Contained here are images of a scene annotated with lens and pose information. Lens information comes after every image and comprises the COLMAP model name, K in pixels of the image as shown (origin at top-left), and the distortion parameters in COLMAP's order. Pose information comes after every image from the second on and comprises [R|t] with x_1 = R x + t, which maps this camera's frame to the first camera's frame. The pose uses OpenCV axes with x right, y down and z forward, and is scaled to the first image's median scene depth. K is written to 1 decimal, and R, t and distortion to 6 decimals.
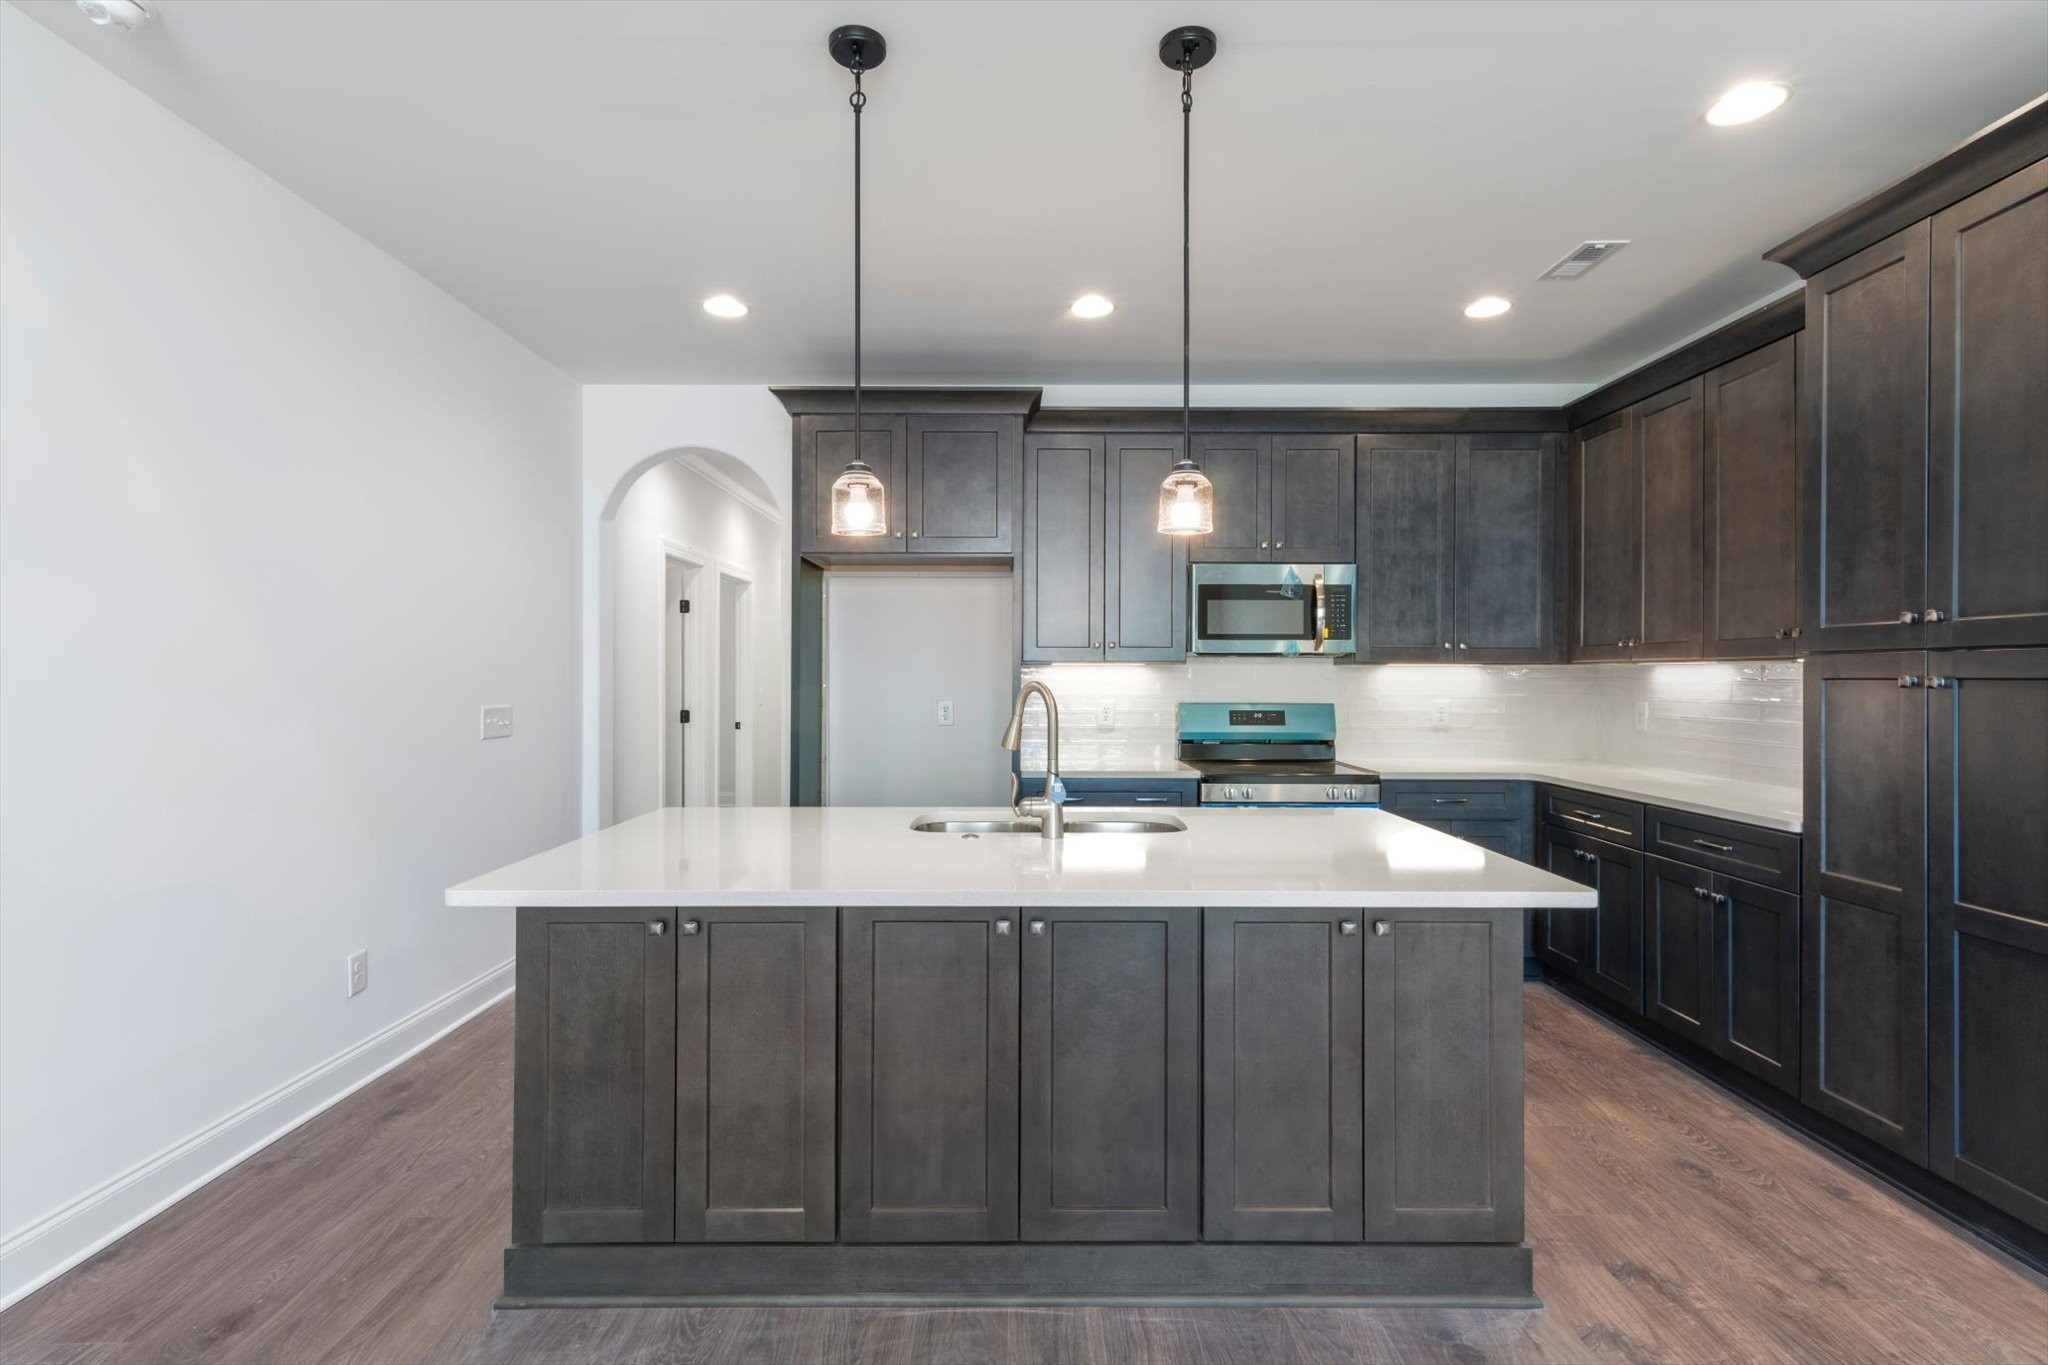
lens RADIAL K [[994.2, 0, 1024.0], [0, 994.2, 682.5], [0, 0, 1]] dist [-0.001915, 0.000122]
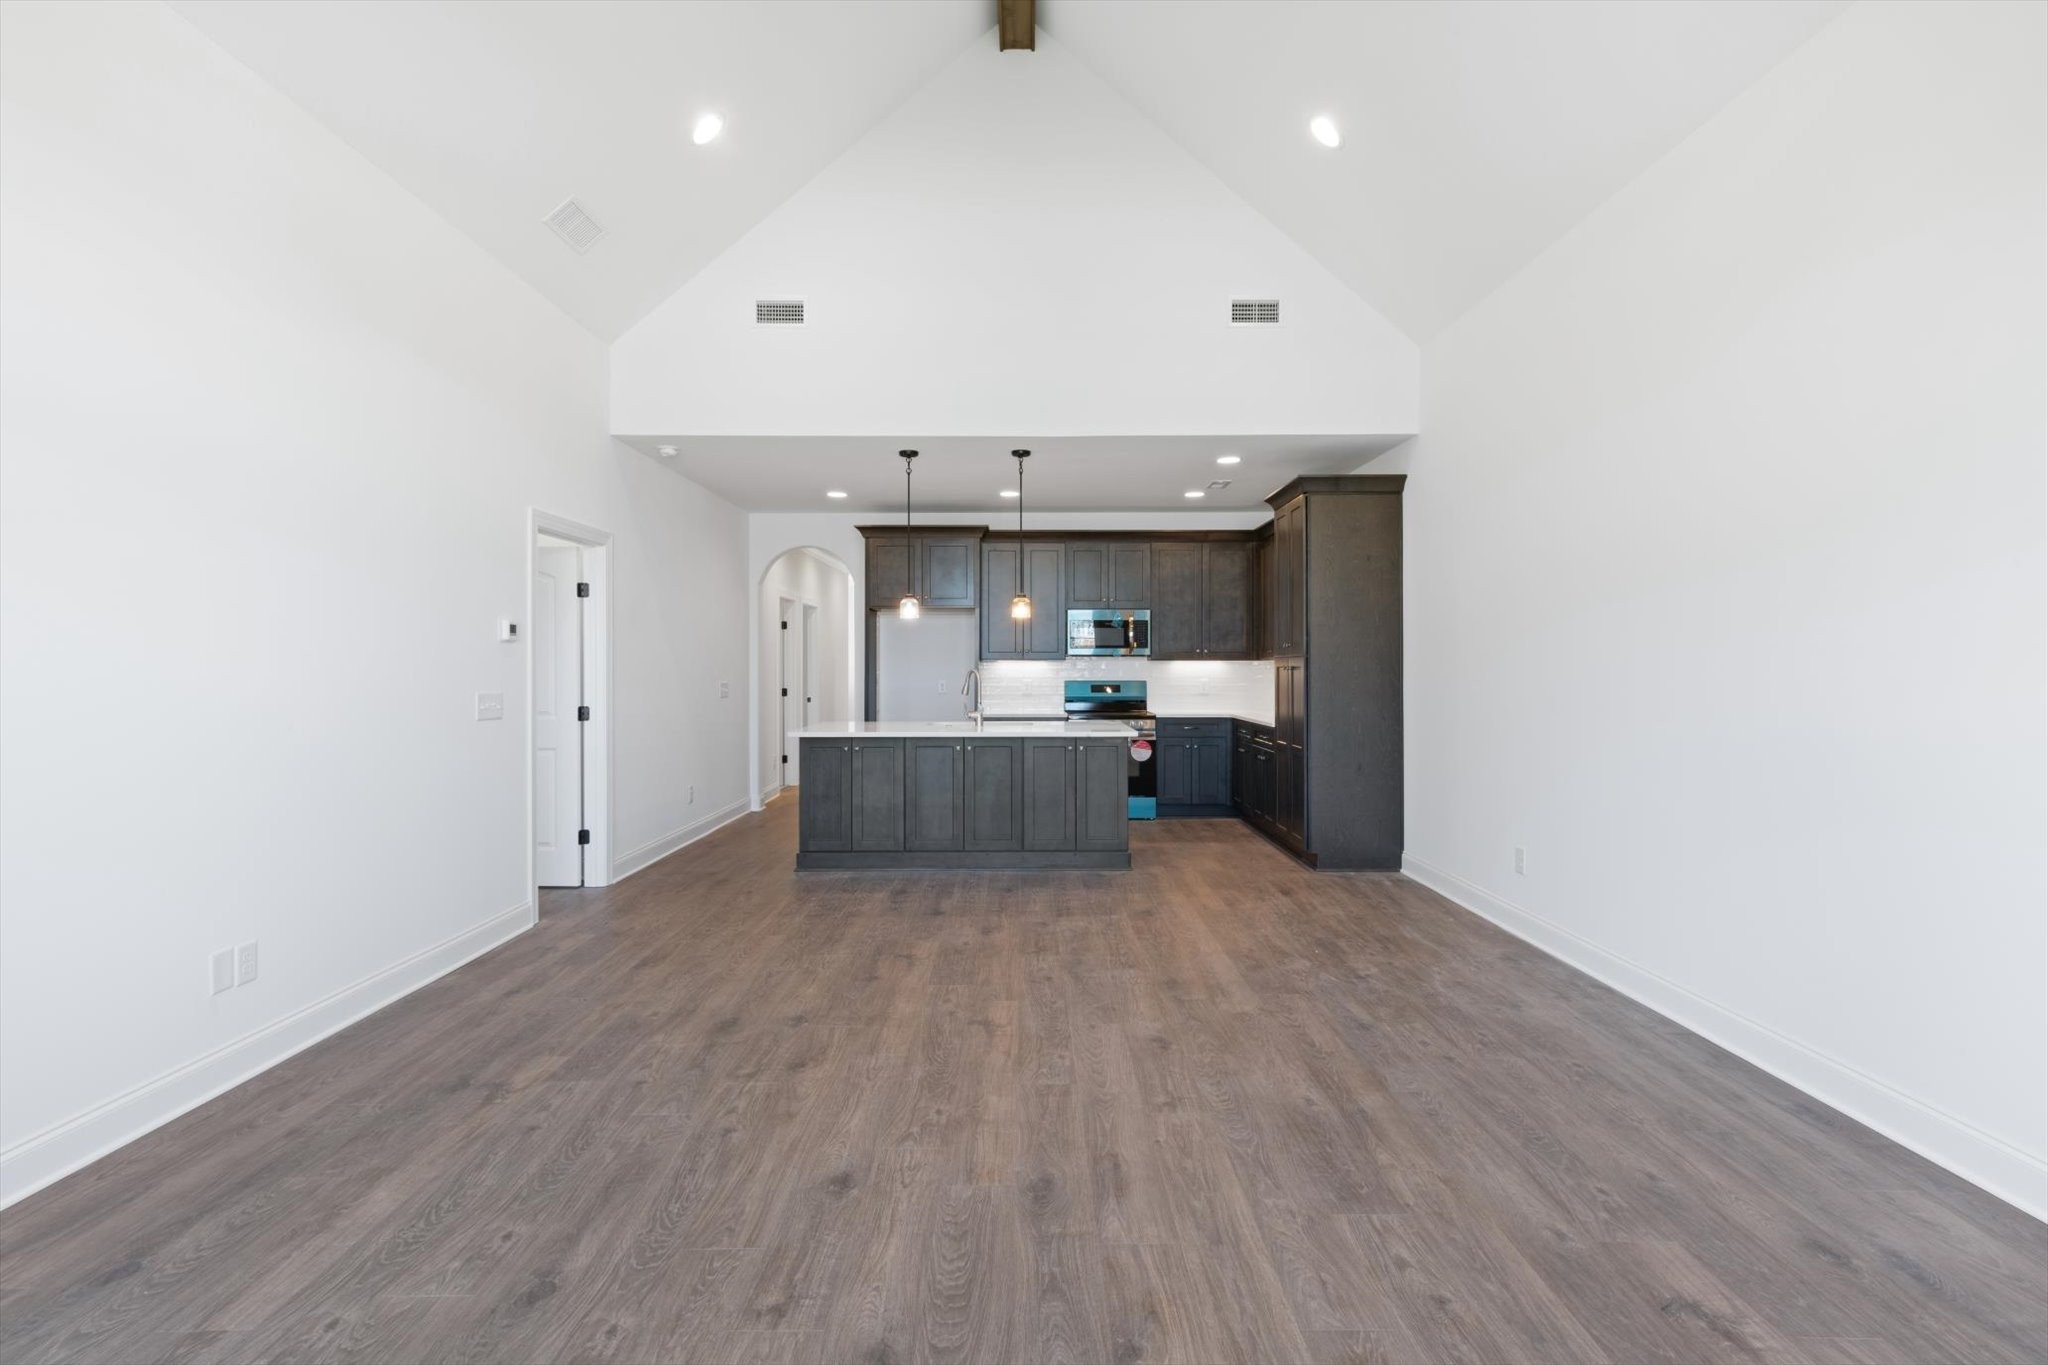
lens RADIAL K [[1045.4, 0, 1024.0], [0, 1045.4, 682.5], [0, 0, 1]] dist [0.033972, 0.000133]
pose [[0.999986, -0.001601, -0.004955, 0.100267], [0.001636, 0.999973, 0.007177, 0.010018], [0.004944, -0.007185, 0.999962, -1.129077]]
